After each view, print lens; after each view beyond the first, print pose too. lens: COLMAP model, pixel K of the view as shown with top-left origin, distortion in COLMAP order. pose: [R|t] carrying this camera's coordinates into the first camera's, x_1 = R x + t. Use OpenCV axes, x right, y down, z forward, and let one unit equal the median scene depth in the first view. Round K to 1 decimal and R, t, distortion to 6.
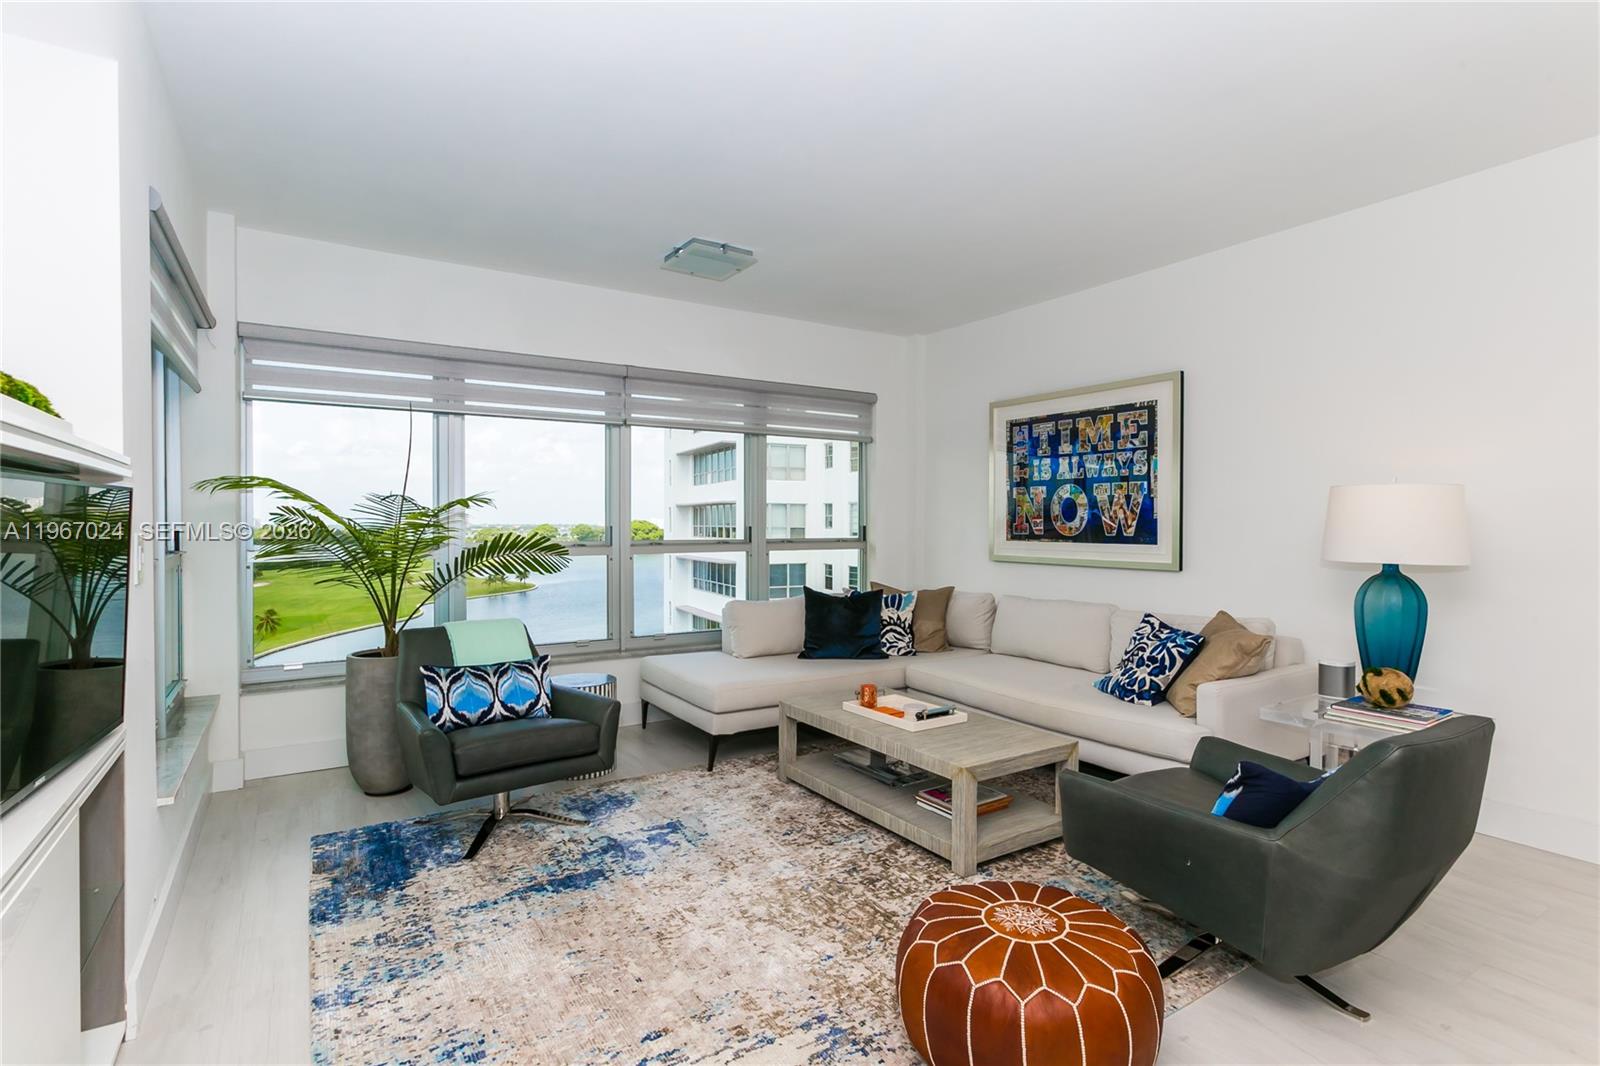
lens RADIAL K [[773.6, 0, 811.1], [0, 773.6, 526.4], [0, 0, 1]] dist [0.001665, 0.003739]
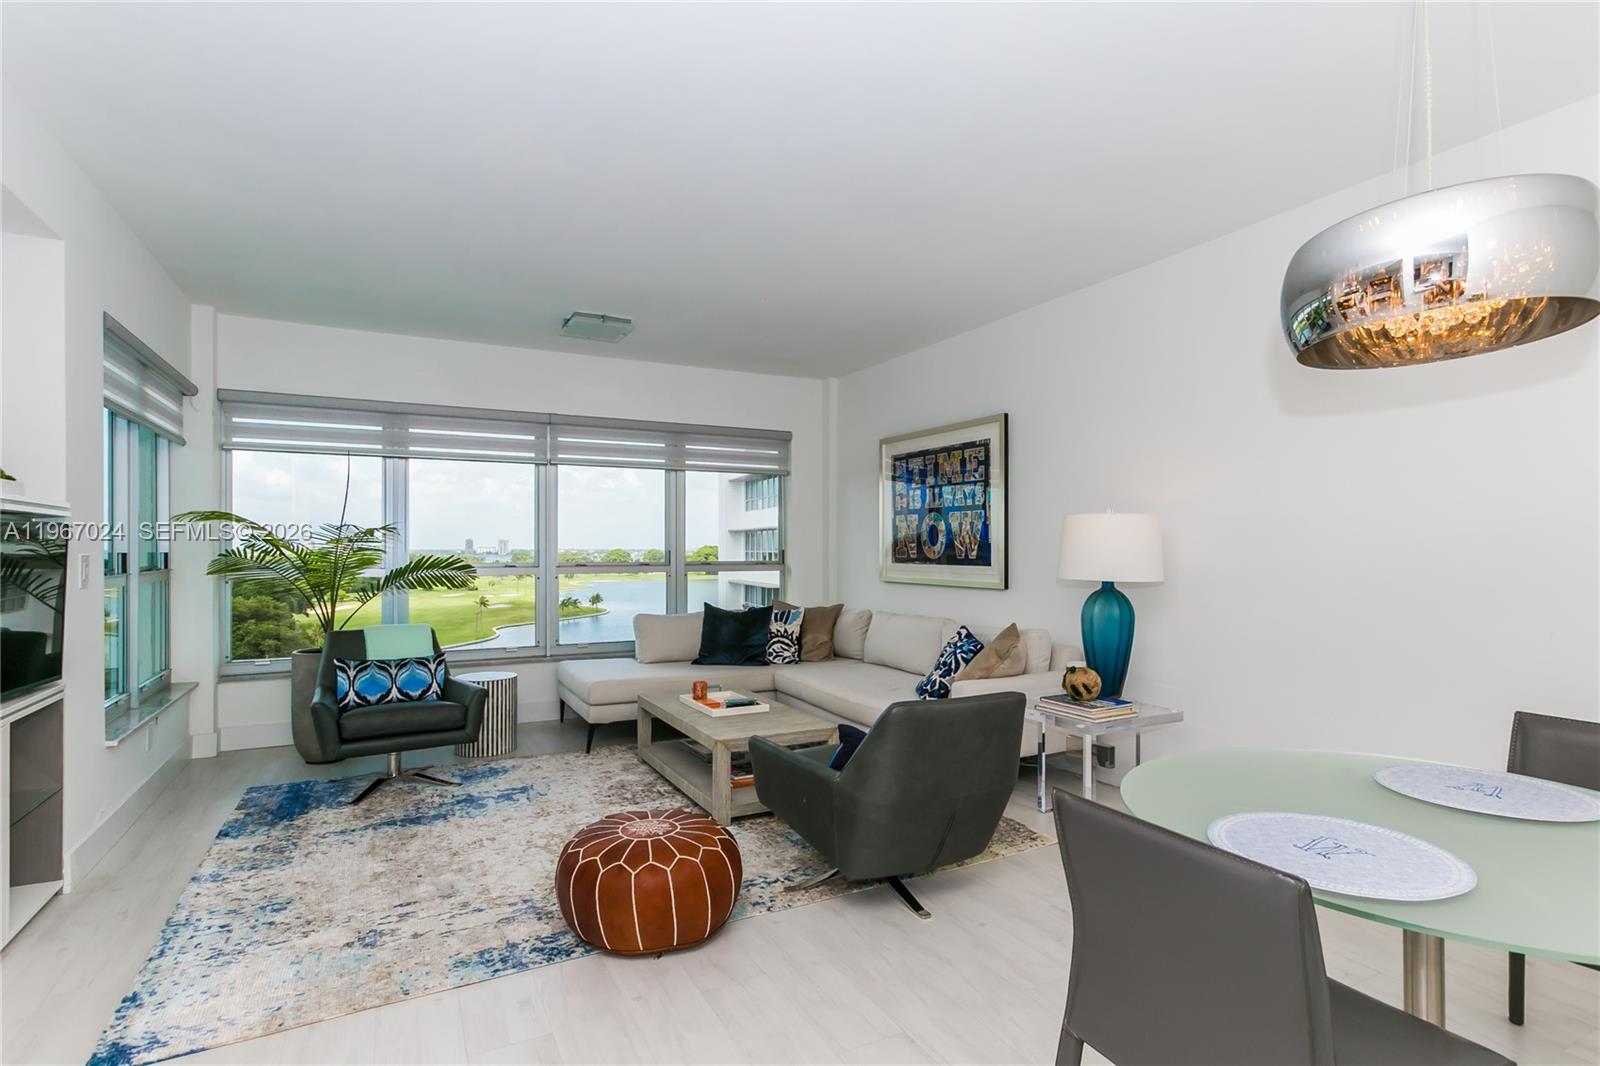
lens RADIAL K [[773.6, 0, 804.5], [0, 773.6, 545.4], [0, 0, 1]] dist [0.001665, 0.003739]
pose [[0.996580, -0.000528, -0.082635, 0.326825], [-0.000103, 0.999971, -0.007633, 0.002028], [0.082637, 0.007616, 0.996551, -0.186077]]
